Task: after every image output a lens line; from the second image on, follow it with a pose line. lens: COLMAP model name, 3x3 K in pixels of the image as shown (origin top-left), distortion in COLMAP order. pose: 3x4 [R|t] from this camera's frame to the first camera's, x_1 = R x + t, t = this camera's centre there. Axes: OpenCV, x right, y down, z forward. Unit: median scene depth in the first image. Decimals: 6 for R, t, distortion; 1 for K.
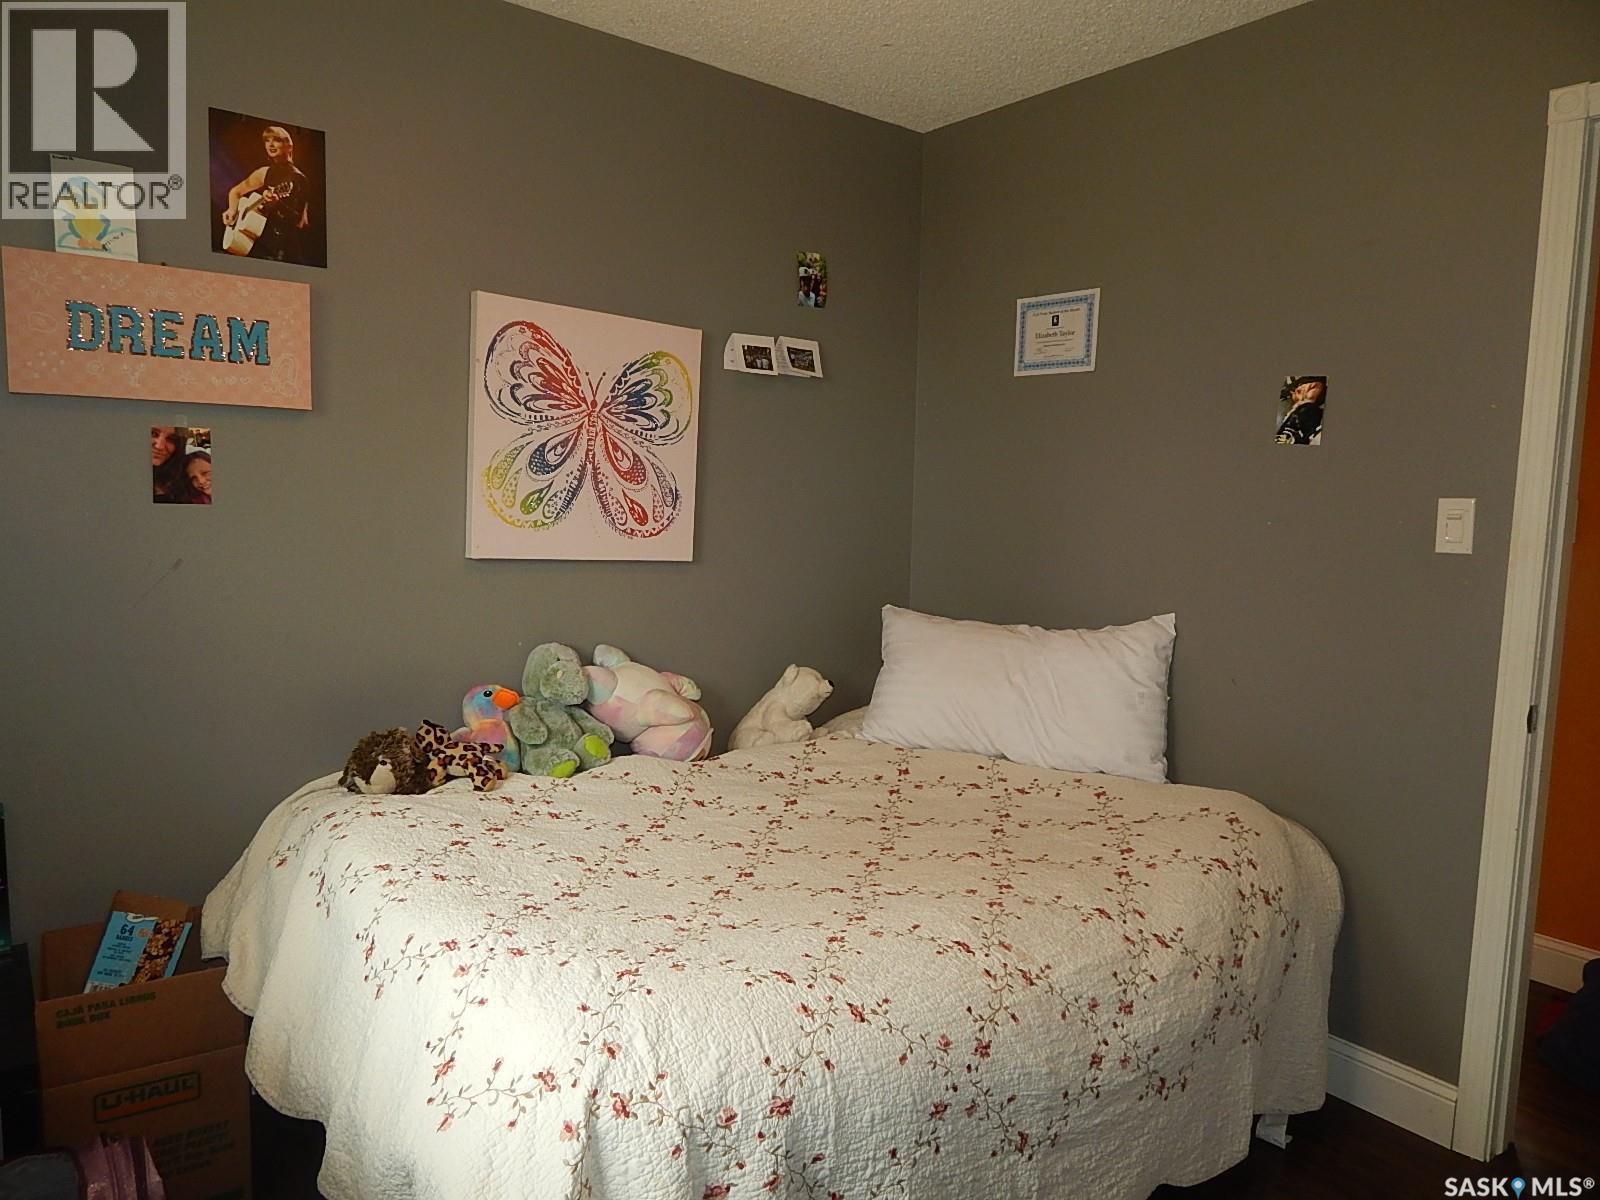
lens RADIAL K [[1066.6, 0, 800.0], [0, 1066.6, 600.0], [0, 0, 1]] dist [0.000876, -0.002853]
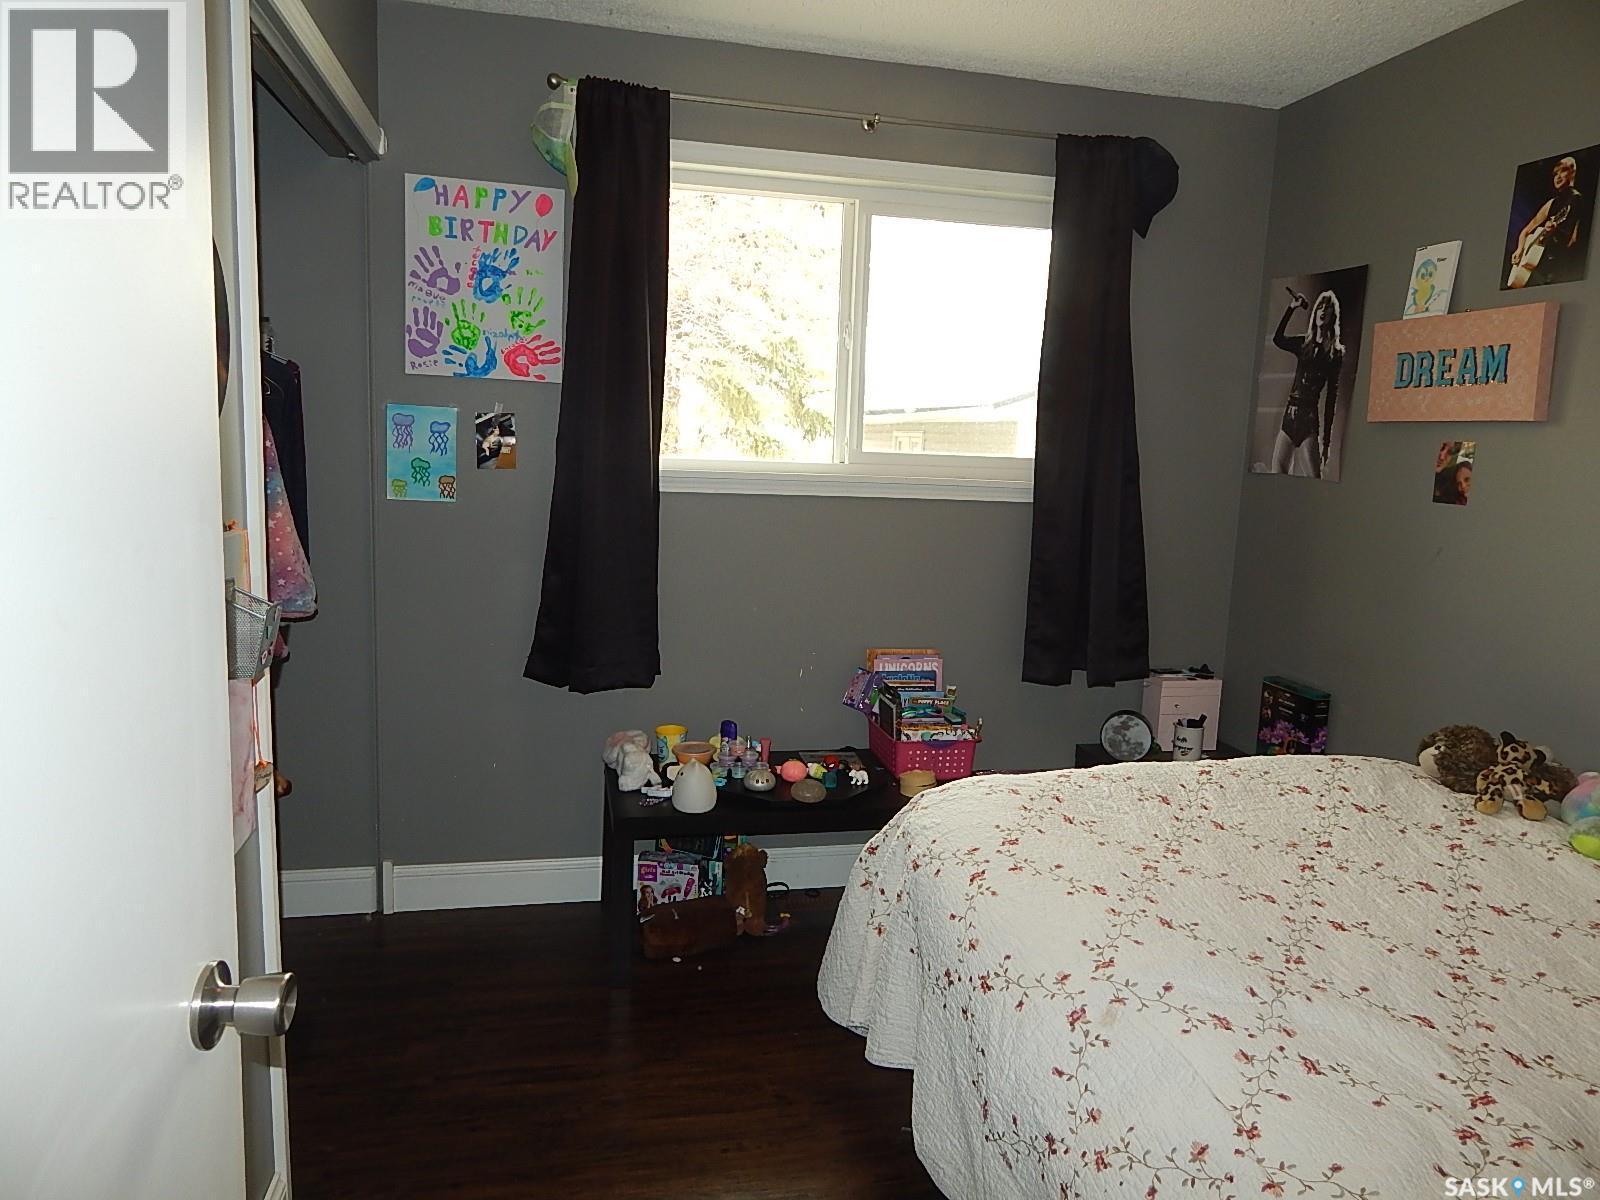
lens RADIAL K [[1066.6, 0, 800.0], [0, 1066.6, 600.0], [0, 0, 1]] dist [0.000876, -0.002853]
pose [[-0.427014, 0.098294, -0.898887, 0.853096], [-0.141656, 0.974529, 0.173859, -0.089448], [0.893081, 0.201573, -0.402213, 0.843547]]
